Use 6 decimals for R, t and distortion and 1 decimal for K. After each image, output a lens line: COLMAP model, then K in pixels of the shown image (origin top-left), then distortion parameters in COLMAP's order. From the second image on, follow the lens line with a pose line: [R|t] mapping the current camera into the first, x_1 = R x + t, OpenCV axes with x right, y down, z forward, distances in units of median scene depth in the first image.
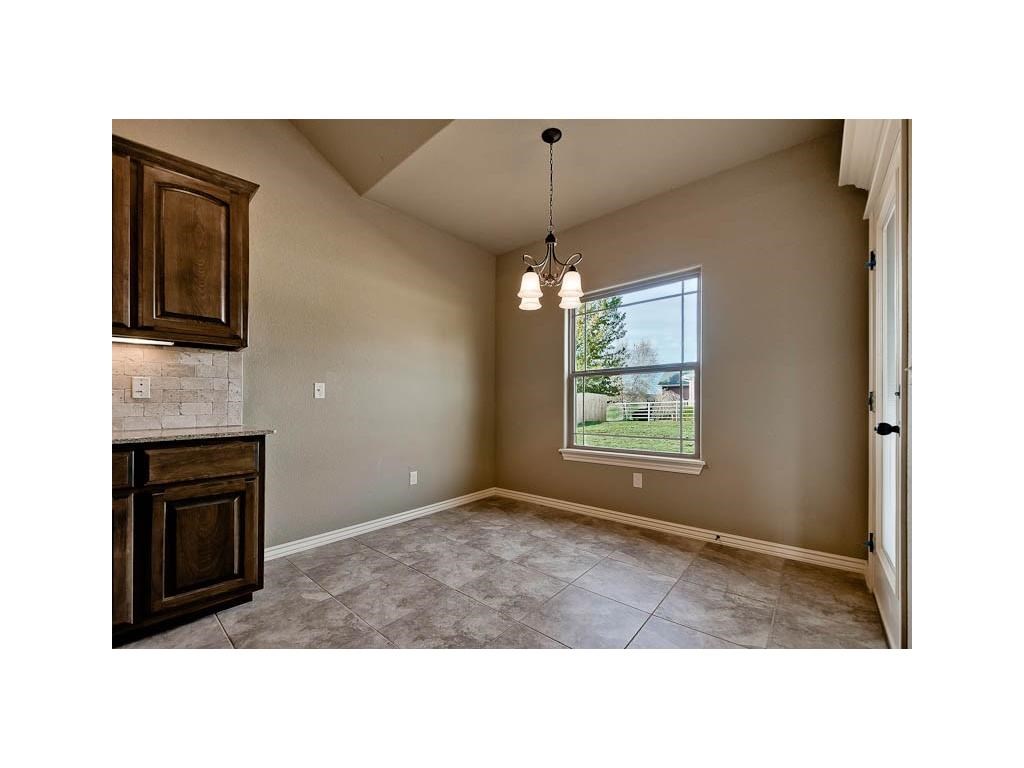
lens RADIAL K [[371.9, 0, 511.1], [0, 371.9, 399.6], [0, 0, 1]] dist [-0.002837, -0.001297]
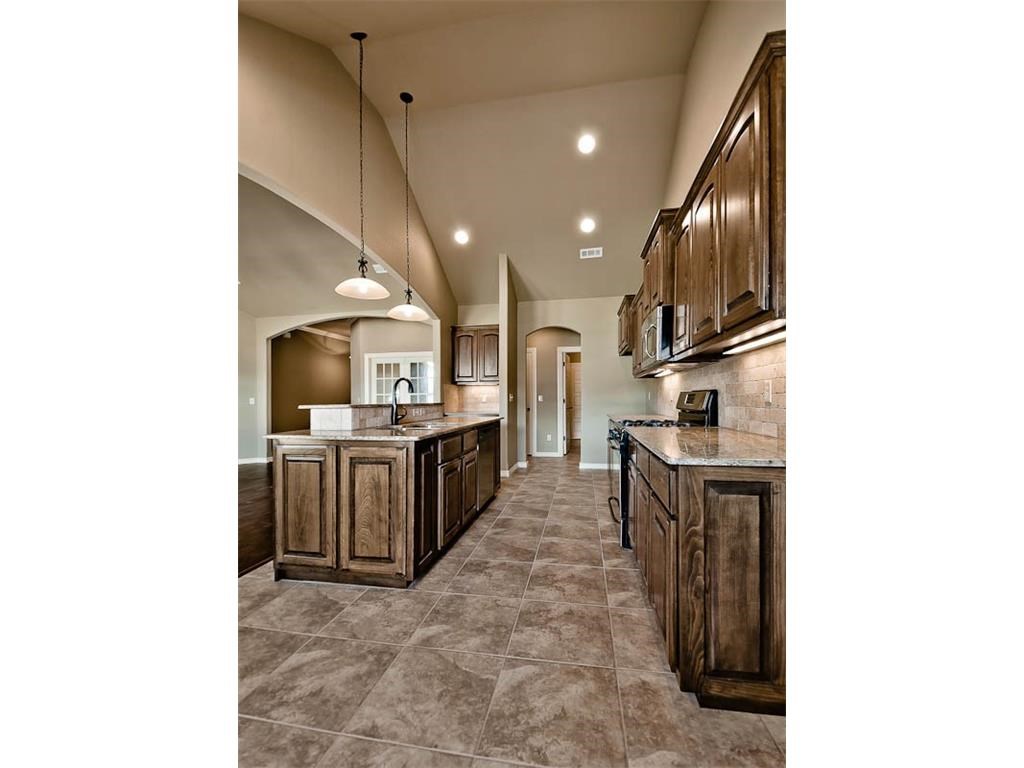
lens RADIAL K [[371.9, 0, 526.6], [0, 371.9, 399.0], [0, 0, 1]] dist [-0.002837, -0.001297]
pose [[-0.851114, 0.021172, -0.524553, -0.084972], [0.026071, 0.999658, -0.001954, -0.030483], [0.524333, -0.015339, -0.851375, 1.419853]]
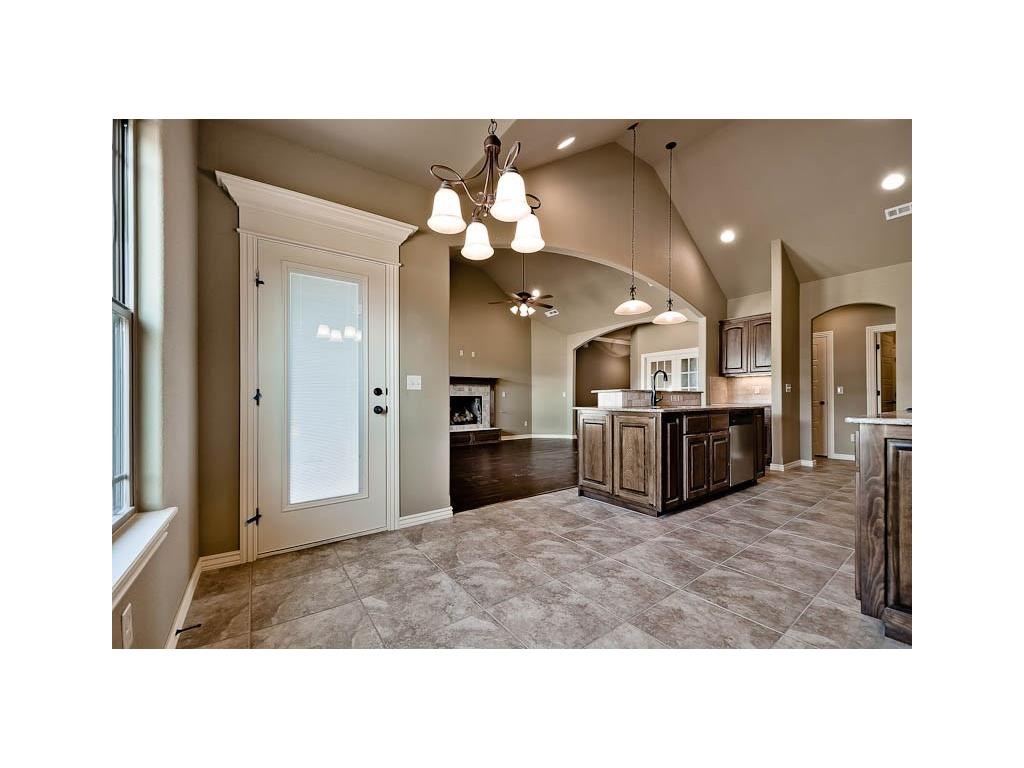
lens RADIAL K [[355.6, 0, 512.7], [0, 355.6, 401.5], [0, 0, 1]] dist [-0.002981, -0.000829]
pose [[-0.975009, 0.016267, 0.221569, -0.095622], [0.015479, 0.999866, -0.005292, 0.030200], [-0.221625, -0.001730, -0.975130, 1.894546]]
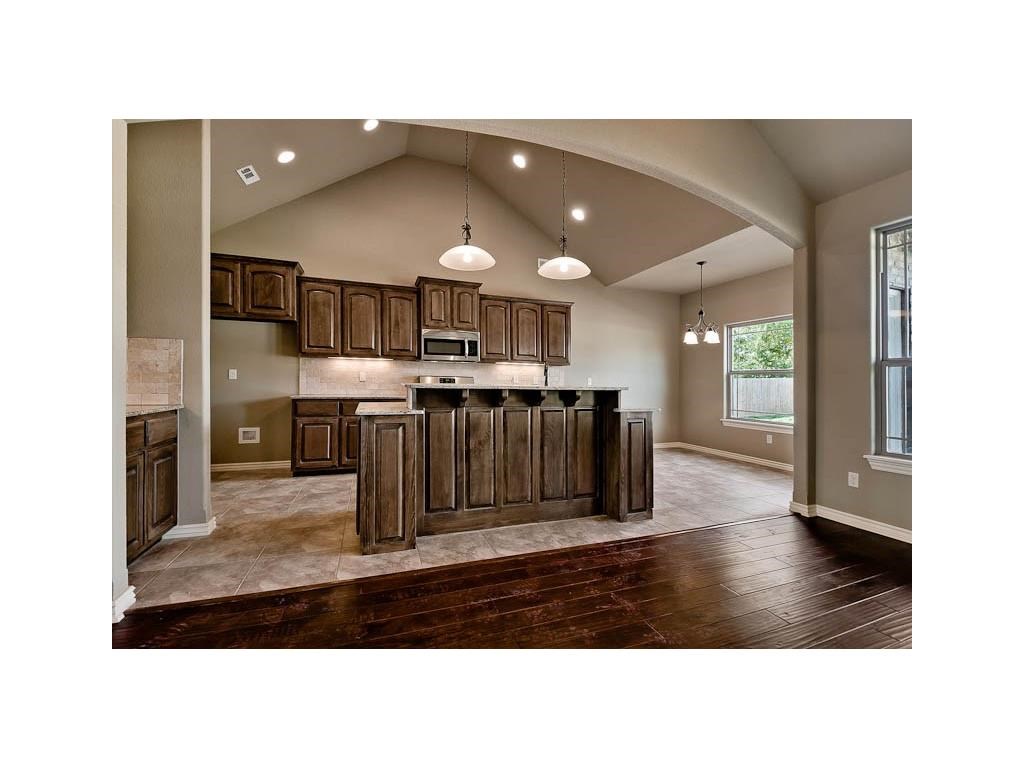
lens RADIAL K [[371.9, 0, 516.3], [0, 371.9, 384.1], [0, 0, 1]] dist [-0.002837, -0.001297]
pose [[0.879310, 0.021899, -0.475746, 0.227407], [-0.018833, 0.999760, 0.011212, -0.035287], [0.475877, -0.000899, 0.879511, -1.602147]]
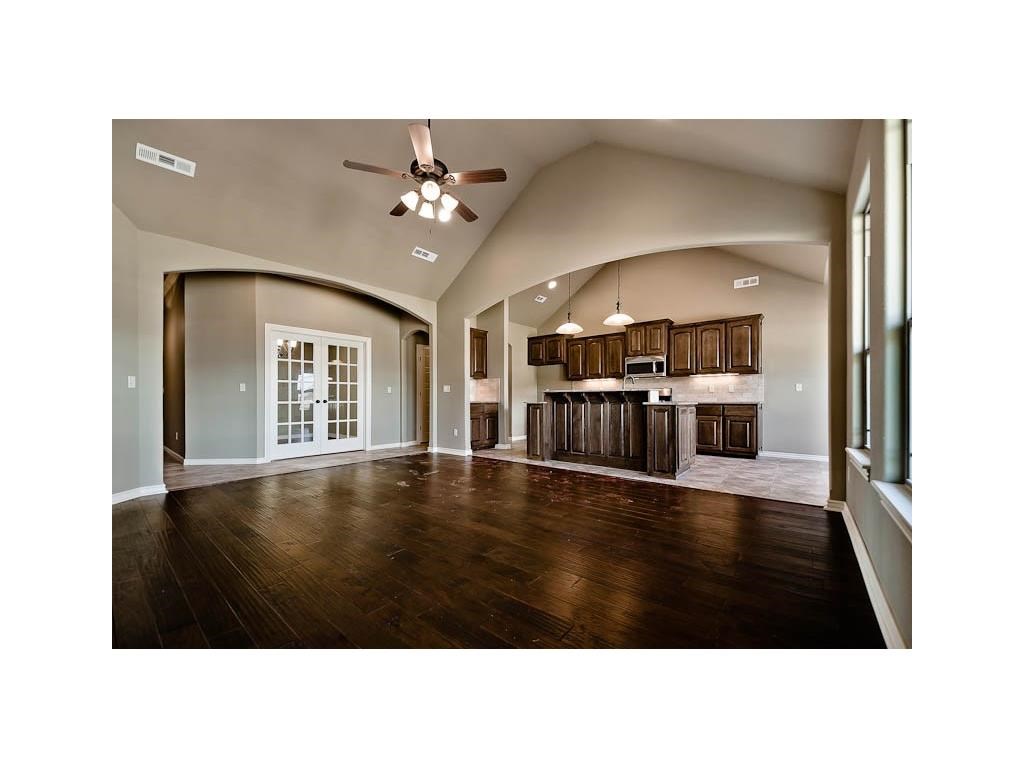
lens RADIAL K [[355.6, 0, 507.9], [0, 355.6, 400.4], [0, 0, 1]] dist [-0.002981, -0.000829]
pose [[0.025773, 0.014664, -0.999560, 2.078974], [0.012123, 0.999814, 0.014980, 0.001928], [0.999594, -0.012504, 0.025590, -1.046872]]
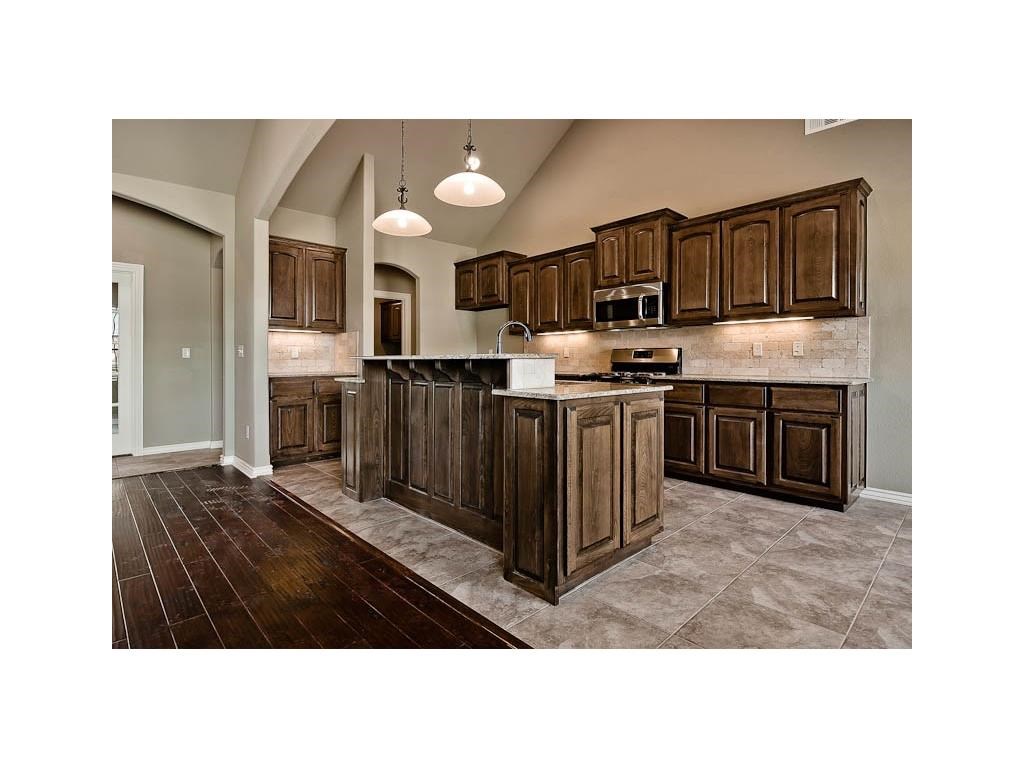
lens RADIAL K [[446.9, 0, 503.0], [0, 446.9, 368.8], [0, 0, 1]] dist [0.007061, -0.000385]
pose [[-0.093581, 0.031987, -0.995098, 0.958047], [0.014438, 0.999422, 0.030768, -0.023983], [0.995507, -0.011488, -0.093989, -0.031010]]
